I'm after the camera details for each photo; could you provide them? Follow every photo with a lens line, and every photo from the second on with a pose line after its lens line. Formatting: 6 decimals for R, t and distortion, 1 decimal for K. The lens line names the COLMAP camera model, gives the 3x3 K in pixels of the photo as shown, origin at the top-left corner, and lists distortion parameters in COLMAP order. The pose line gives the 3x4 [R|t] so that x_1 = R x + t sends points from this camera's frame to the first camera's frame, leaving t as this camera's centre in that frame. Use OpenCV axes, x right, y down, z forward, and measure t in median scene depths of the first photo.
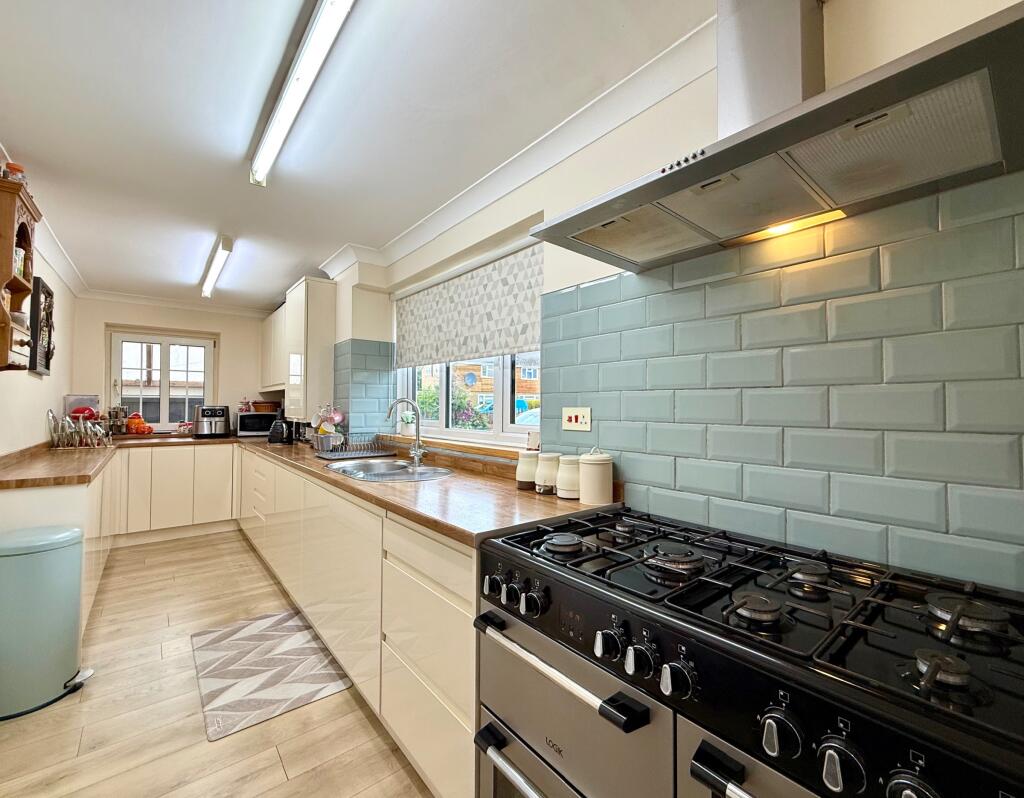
lens RADIAL K [[431.7, 0, 512.0], [0, 431.7, 399.0], [0, 0, 1]] dist [0.009297, -0.000042]
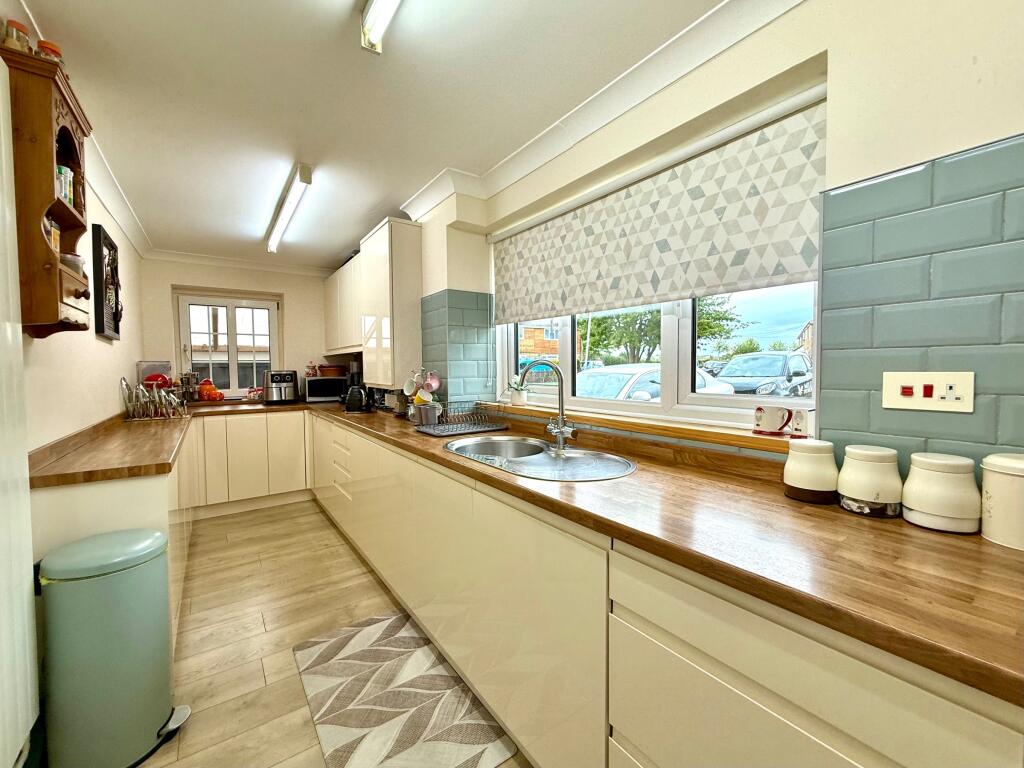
lens RADIAL K [[422.3, 0, 512.0], [0, 422.3, 384.0], [0, 0, 1]] dist [0.002678, 0.000866]
pose [[0.996912, -0.009179, -0.077983, -0.174861], [0.013688, 0.998253, 0.057485, -0.002108], [0.077319, -0.058375, 0.995296, 0.176810]]
